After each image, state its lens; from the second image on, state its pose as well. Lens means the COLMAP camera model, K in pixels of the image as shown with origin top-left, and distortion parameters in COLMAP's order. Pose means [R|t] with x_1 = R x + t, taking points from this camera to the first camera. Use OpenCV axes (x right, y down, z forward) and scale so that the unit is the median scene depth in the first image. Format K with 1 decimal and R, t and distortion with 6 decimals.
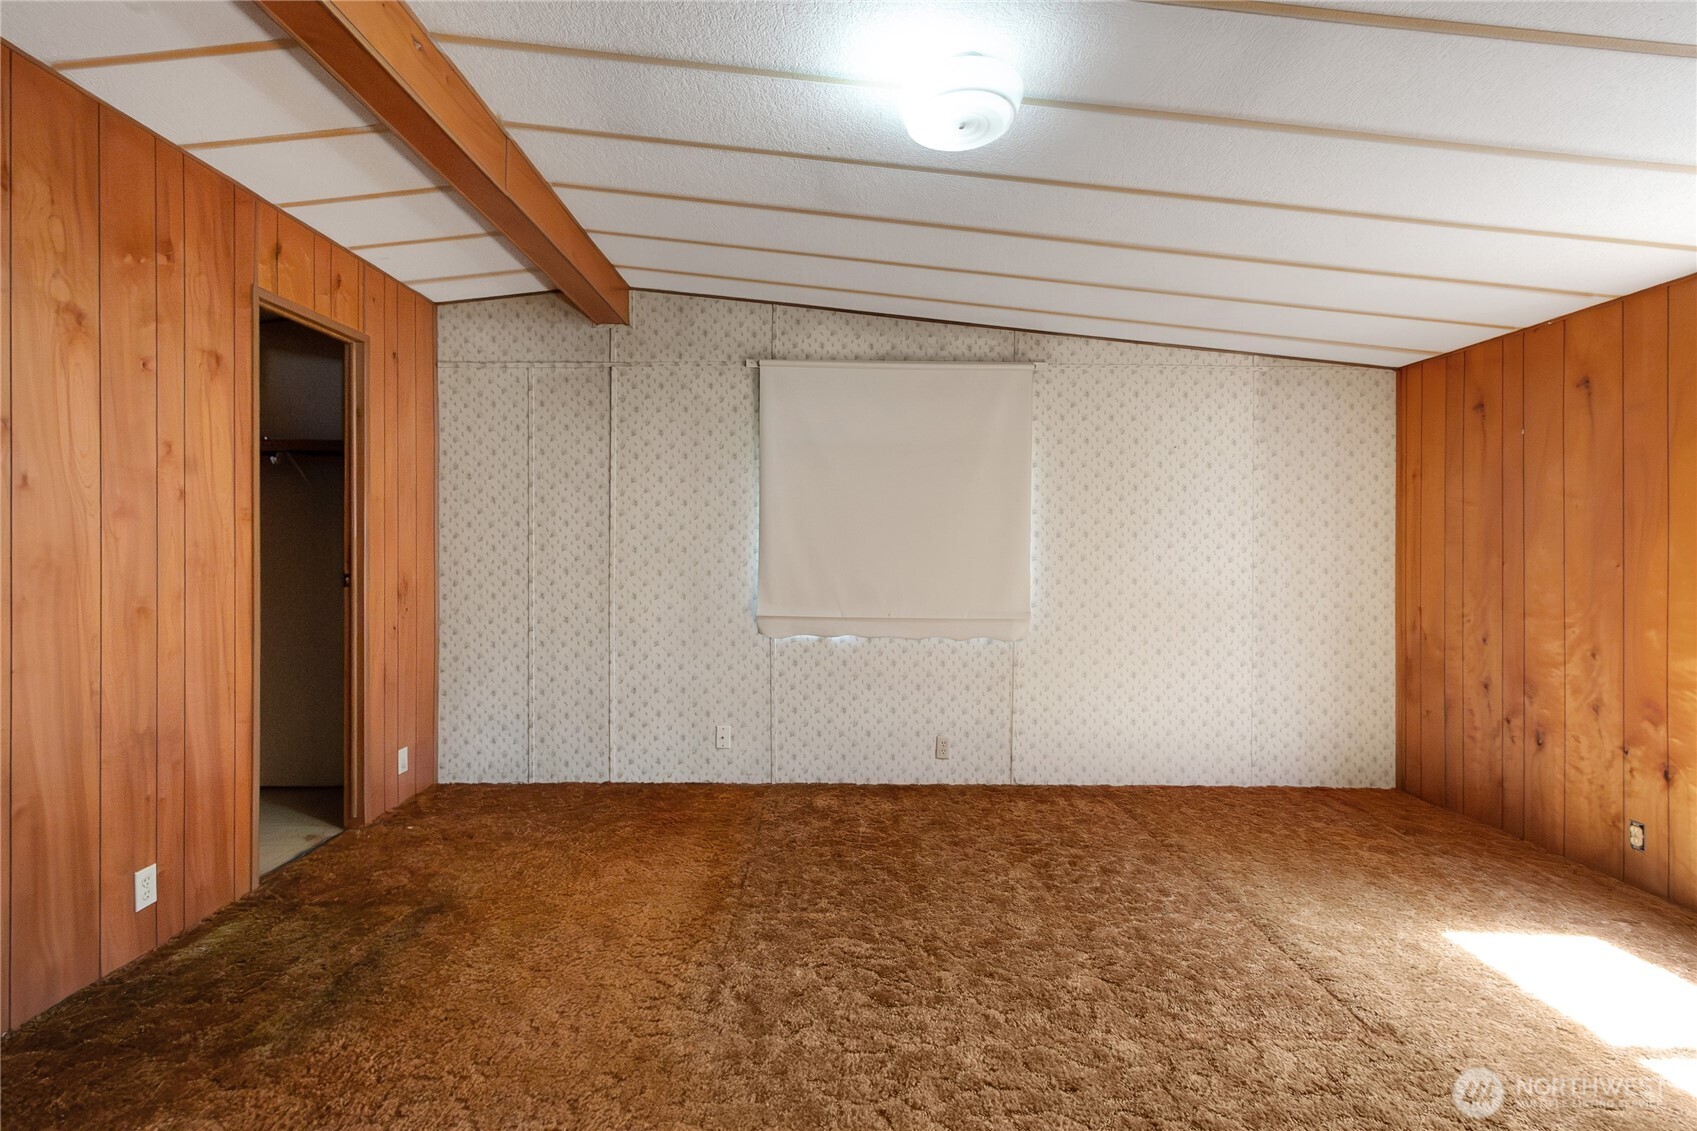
lens RADIAL K [[785.9, 0, 860.4], [0, 785.9, 559.8], [0, 0, 1]] dist [-0.000133, 0.000416]
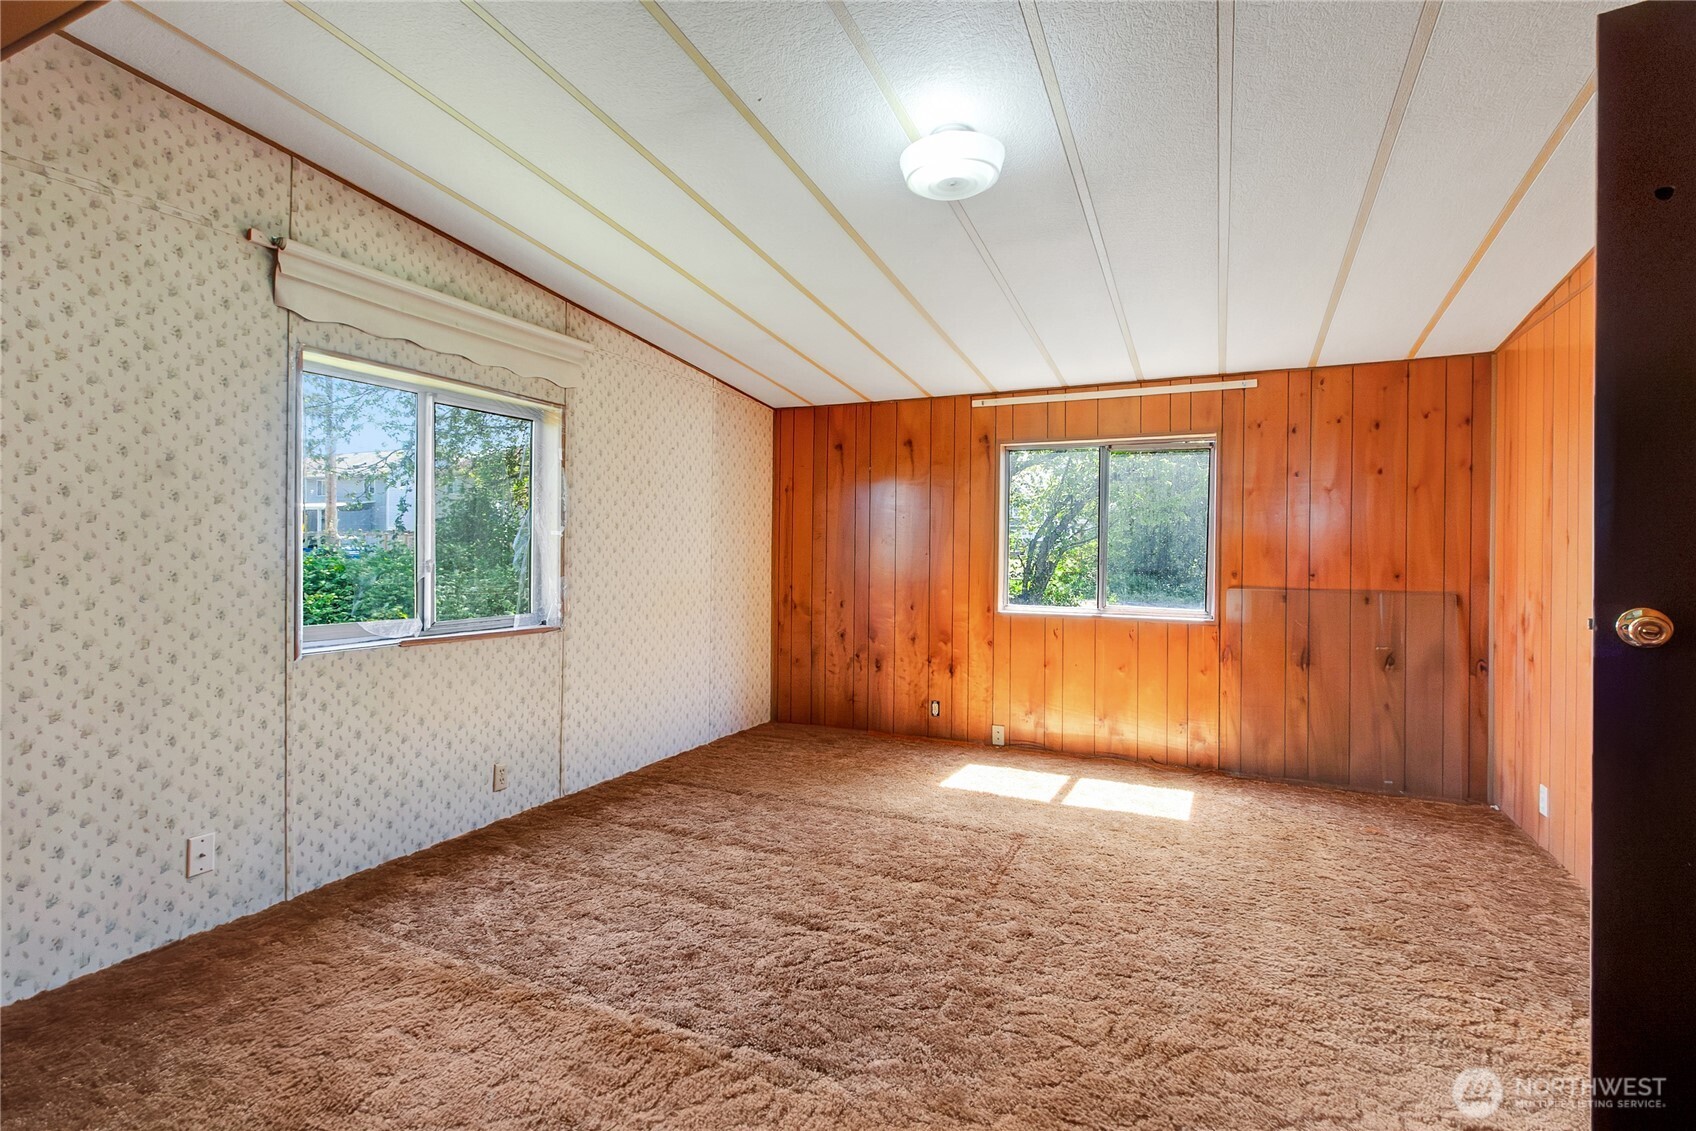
lens RADIAL K [[785.4, 0, 852.3], [0, 785.4, 556.9], [0, 0, 1]] dist [-0.000133, 0.000416]
pose [[0.437286, -0.009362, 0.899274, -0.514741], [0.004368, 0.999956, 0.008286, -0.000345], [-0.899312, 0.000305, 0.437308, 0.318715]]
